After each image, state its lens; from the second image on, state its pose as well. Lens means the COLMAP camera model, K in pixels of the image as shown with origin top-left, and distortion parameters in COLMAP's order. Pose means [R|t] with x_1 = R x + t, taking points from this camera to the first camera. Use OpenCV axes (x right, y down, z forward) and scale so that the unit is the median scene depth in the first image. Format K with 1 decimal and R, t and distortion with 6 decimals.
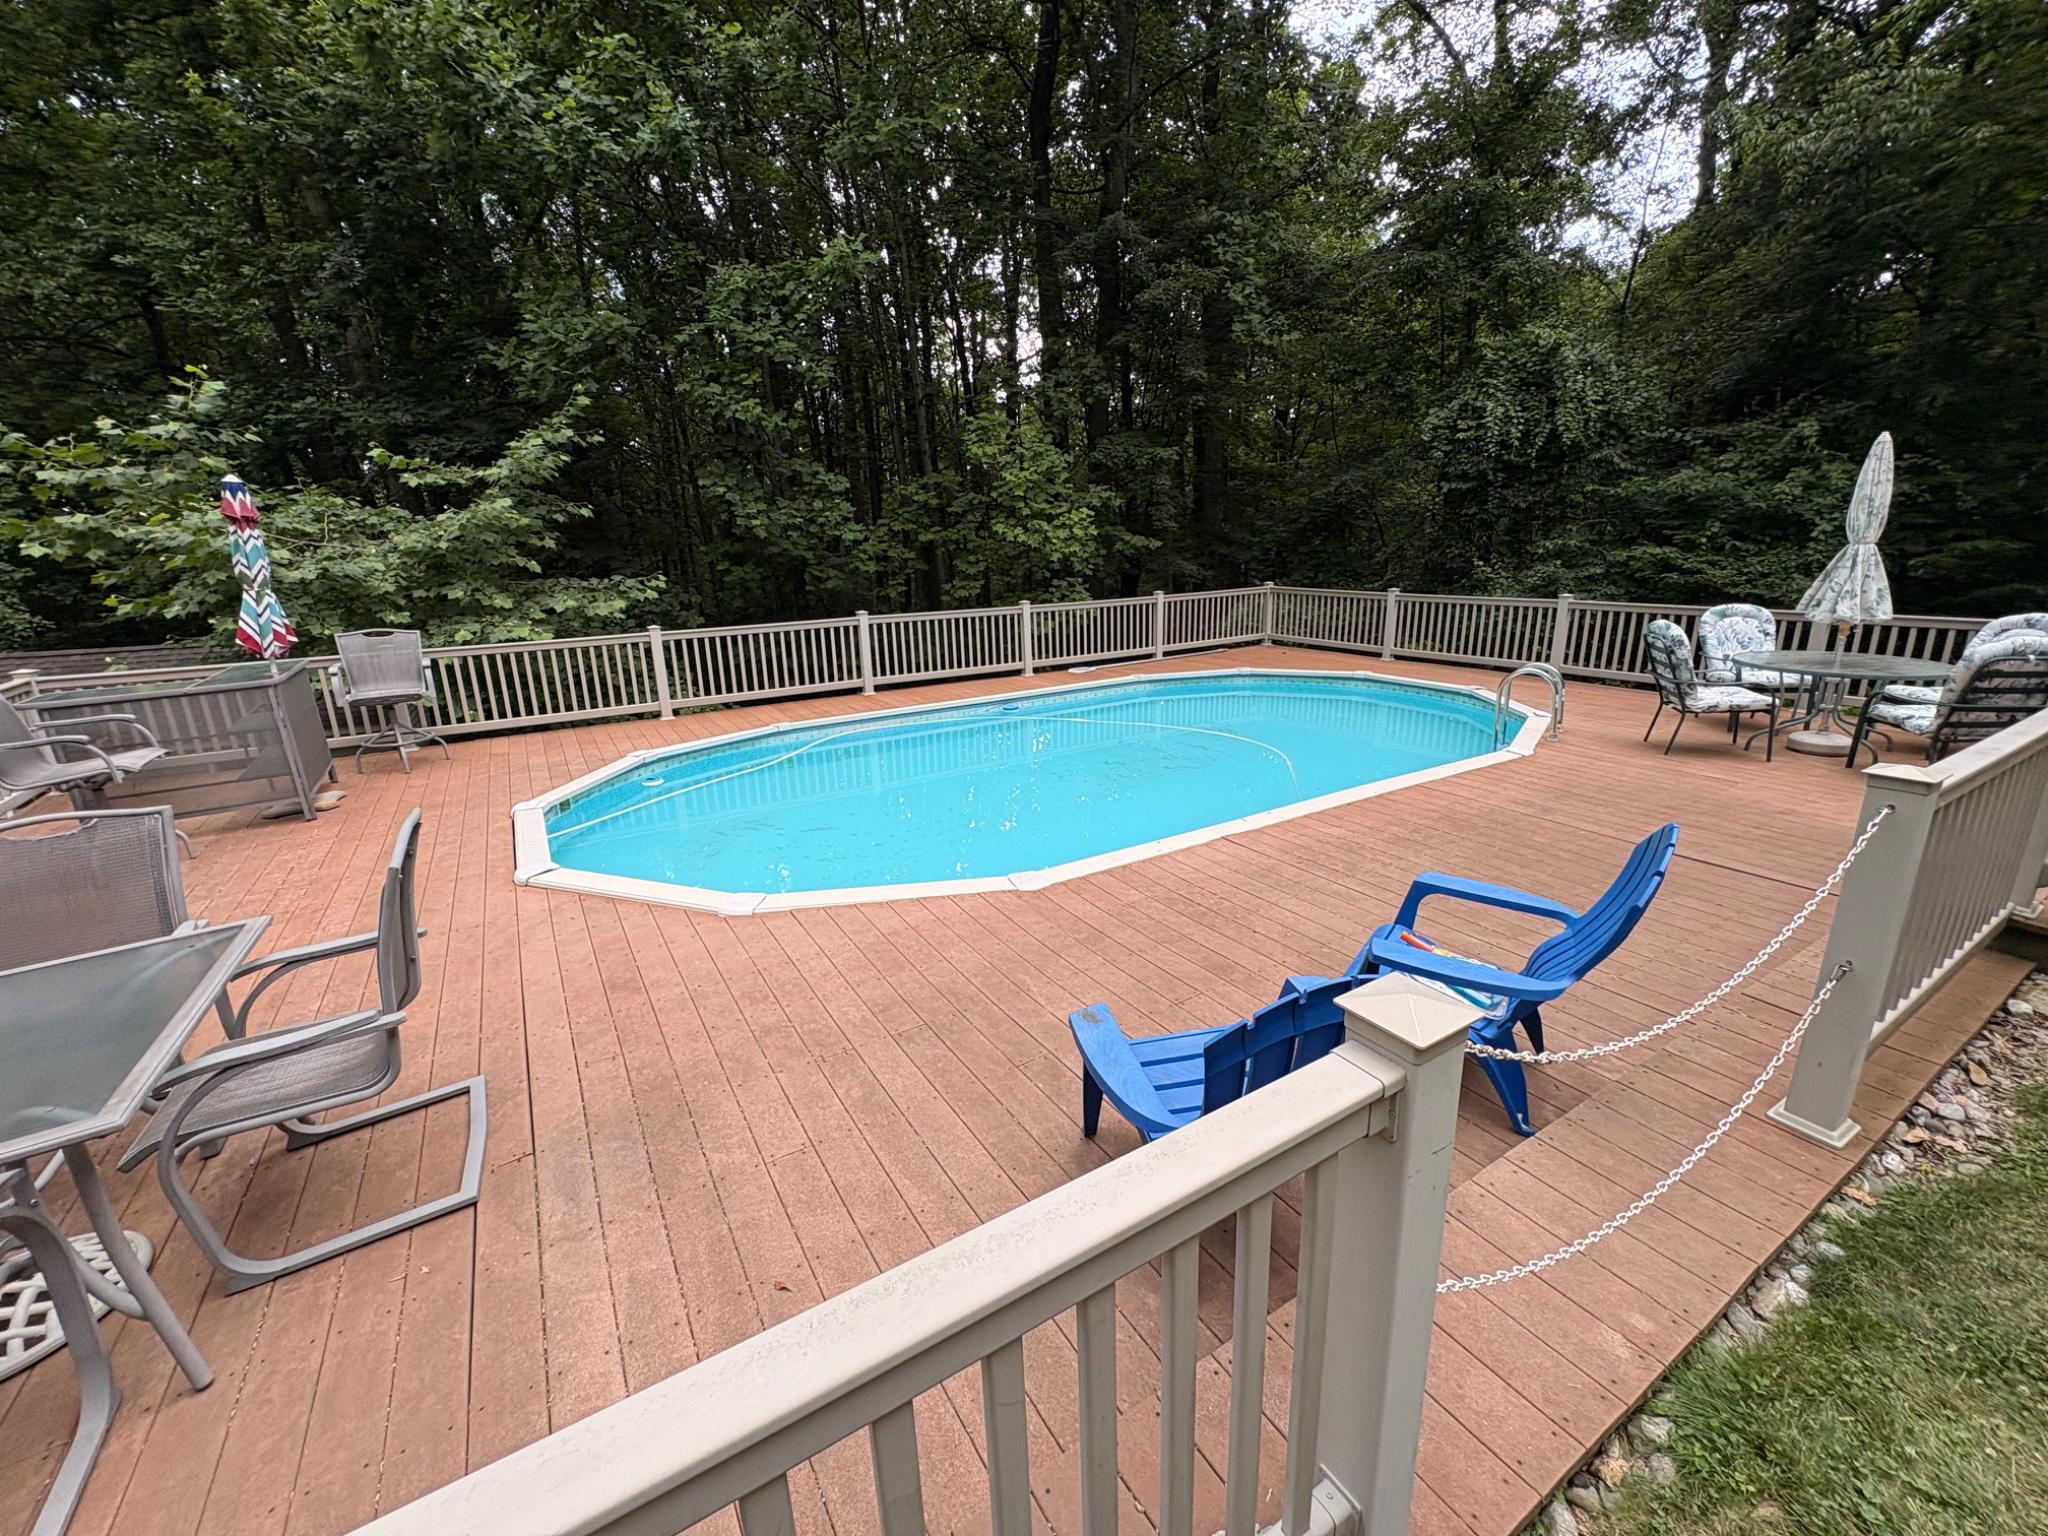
lens RADIAL K [[818.9, 0, 1028.2], [0, 818.9, 771.3], [0, 0, 1]] dist [0.001072, 0.000280]
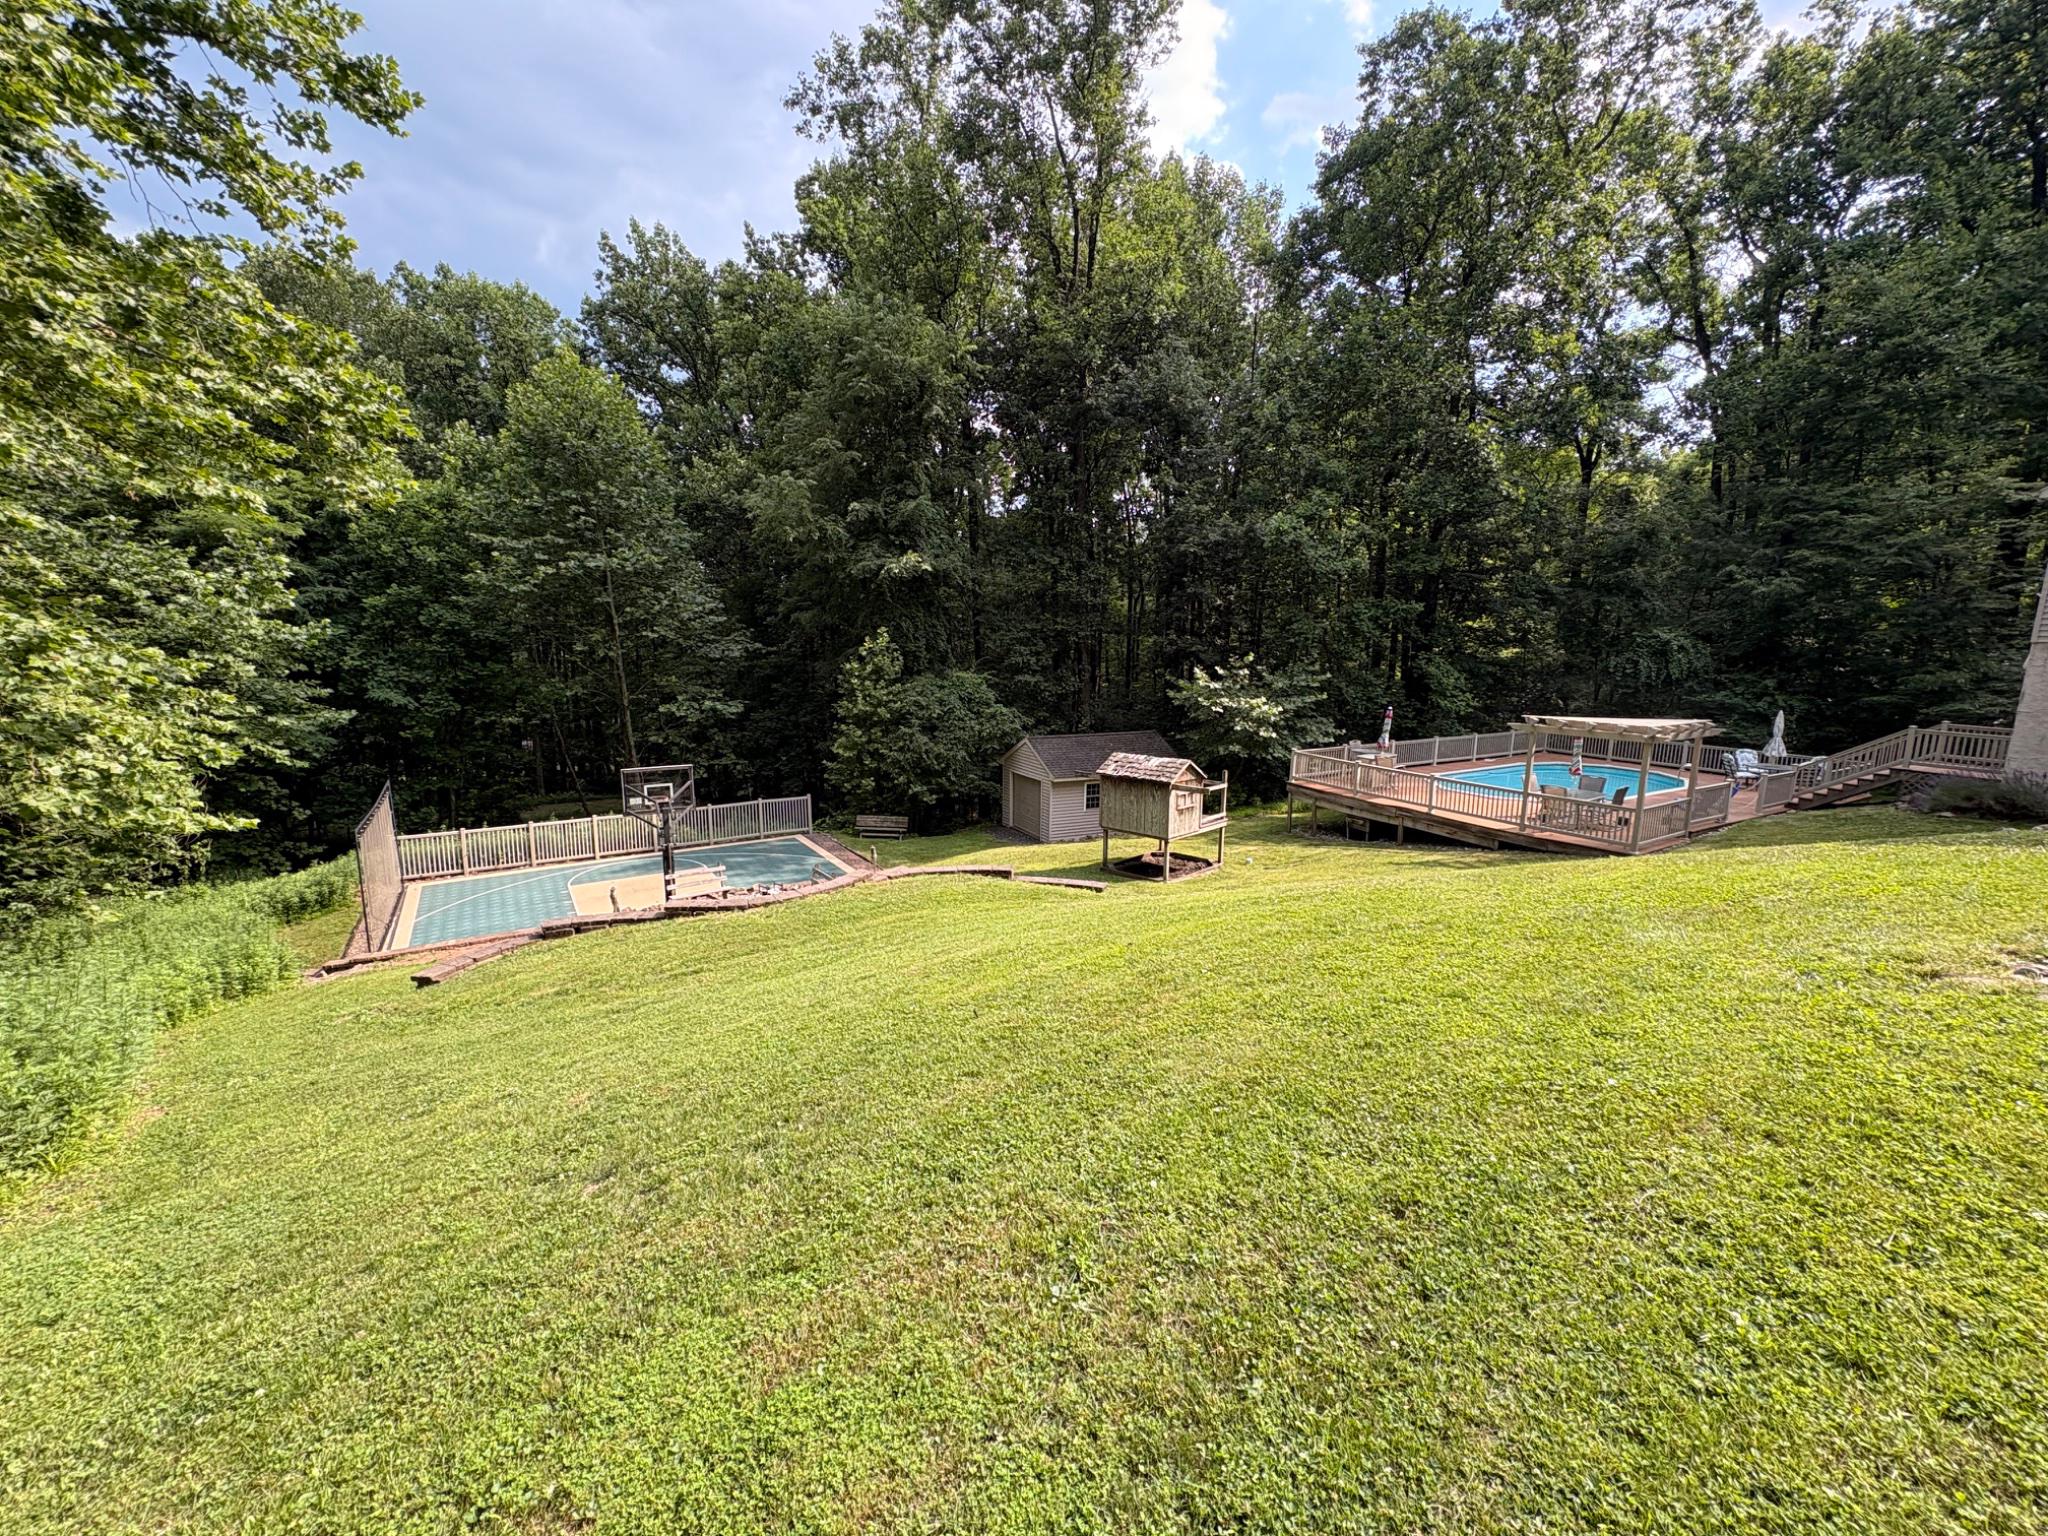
lens RADIAL K [[818.9, 0, 1018.2], [0, 818.9, 769.3], [0, 0, 1]] dist [0.001072, 0.000280]
pose [[0.998920, 0.042835, -0.018013, -1.596729], [-0.044503, 0.993419, -0.105542, 0.285973], [0.013373, 0.106230, 0.994252, -1.844720]]
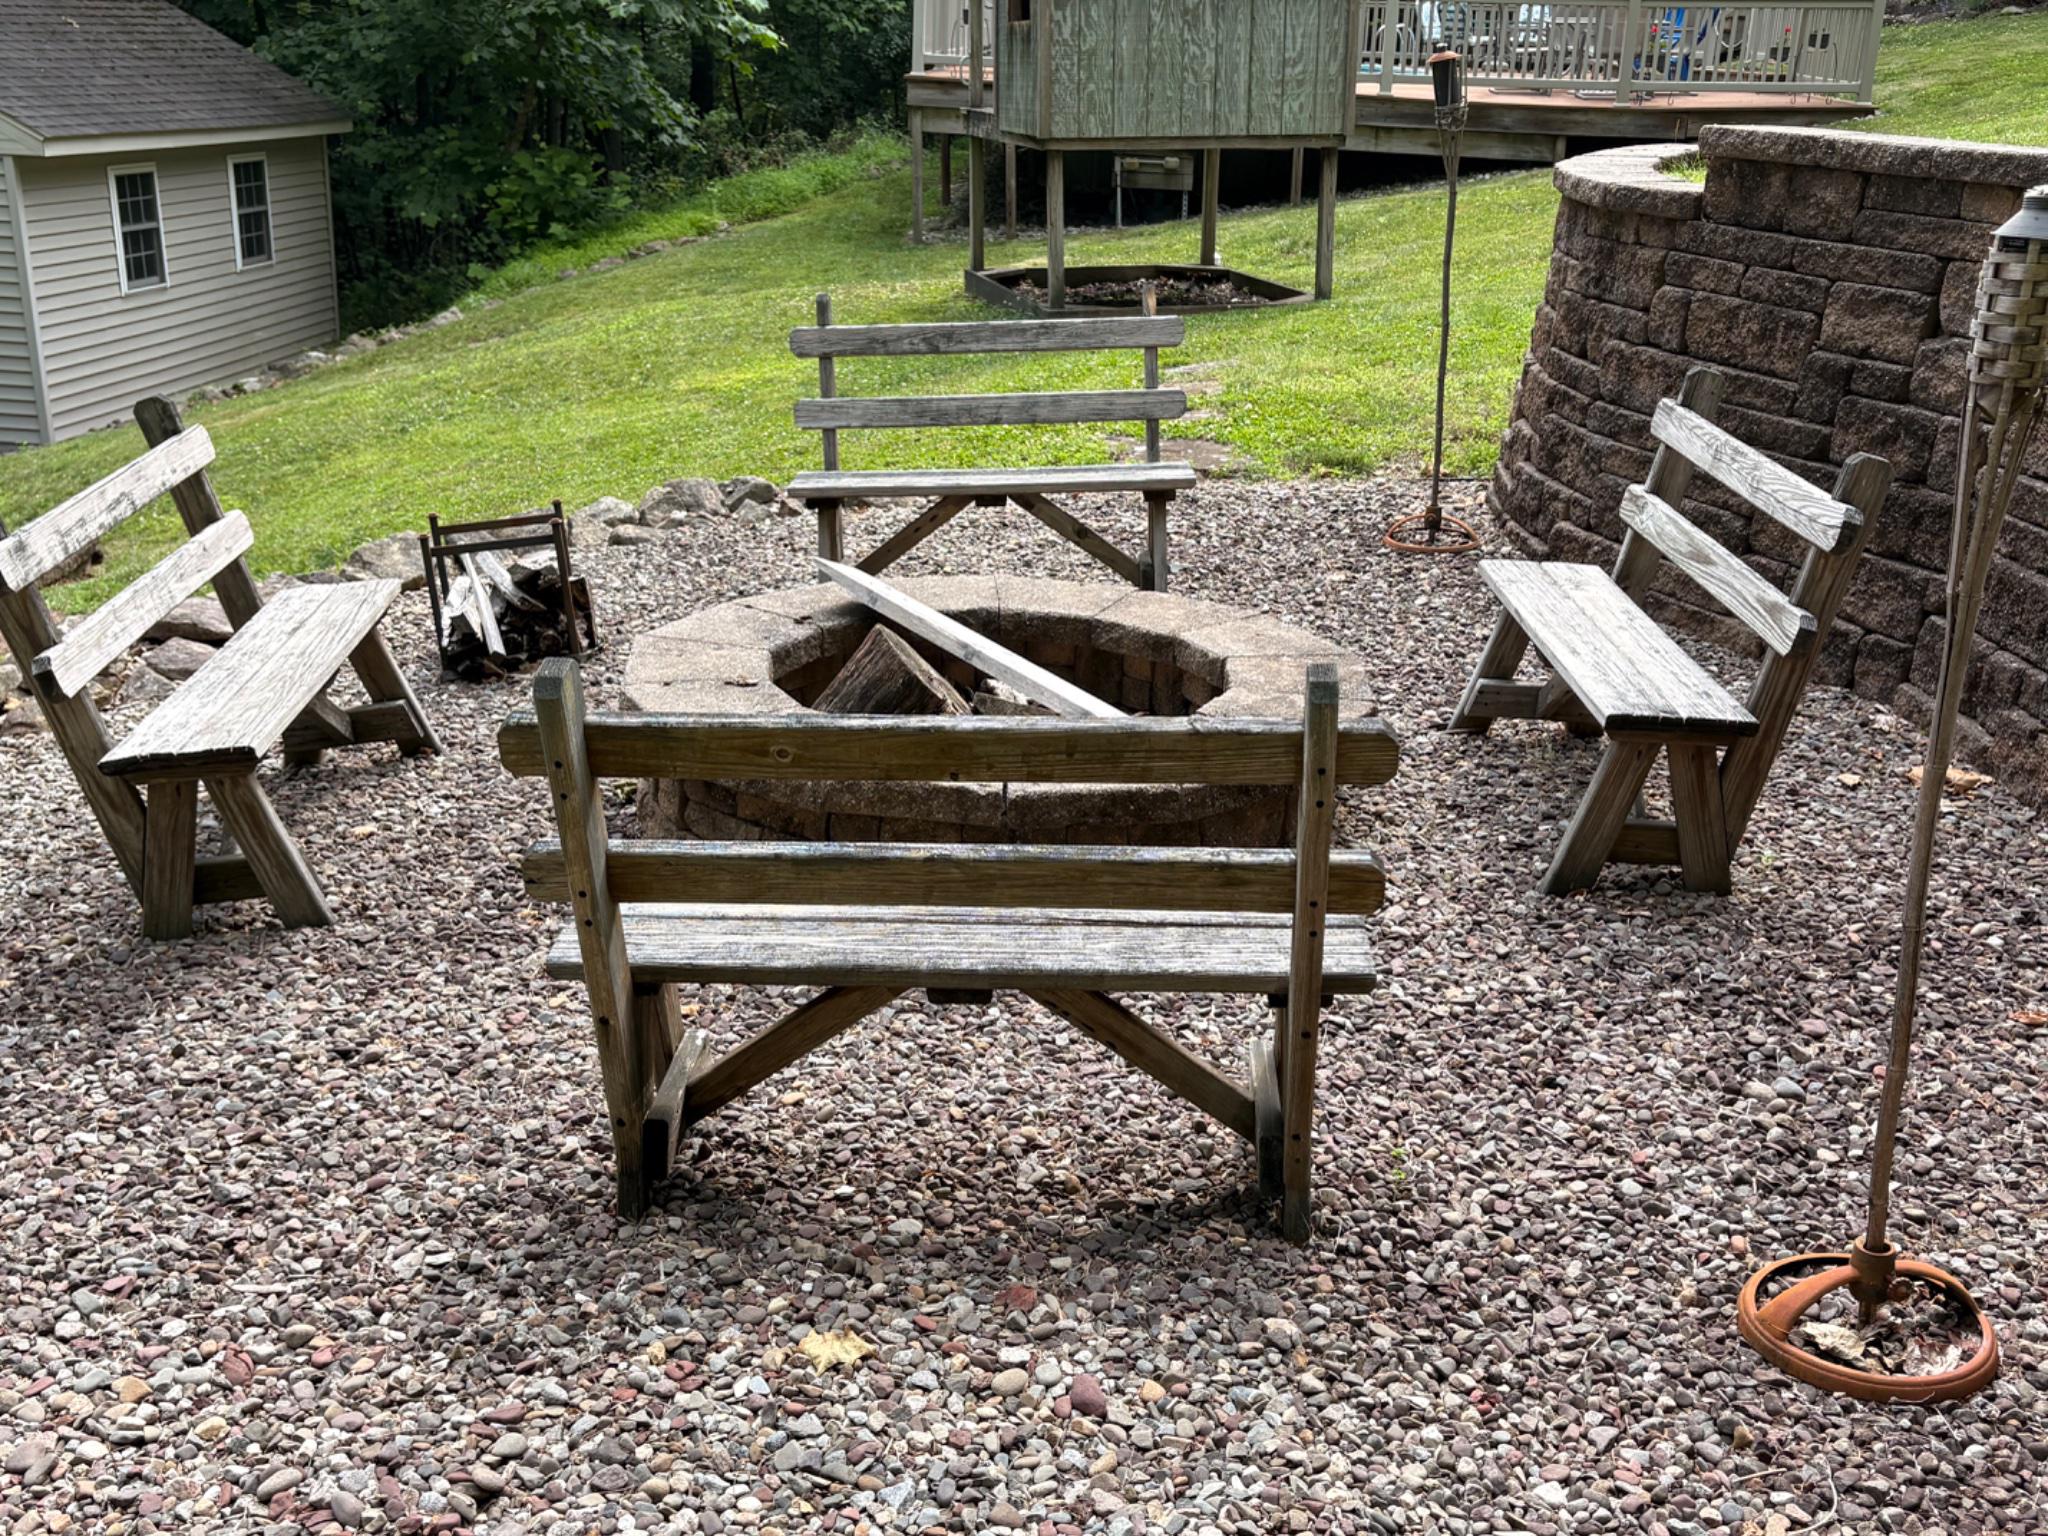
lens RADIAL K [[2073.4, 0, 1018.1], [0, 2073.4, 769.6], [0, 0, 1]] dist [0.024648, 0.000000]
pose [[0.569045, -0.239971, 0.786512, -2.512967], [0.181399, 0.969541, 0.164571, 0.363033], [-0.802049, 0.049024, 0.595243, -0.582491]]
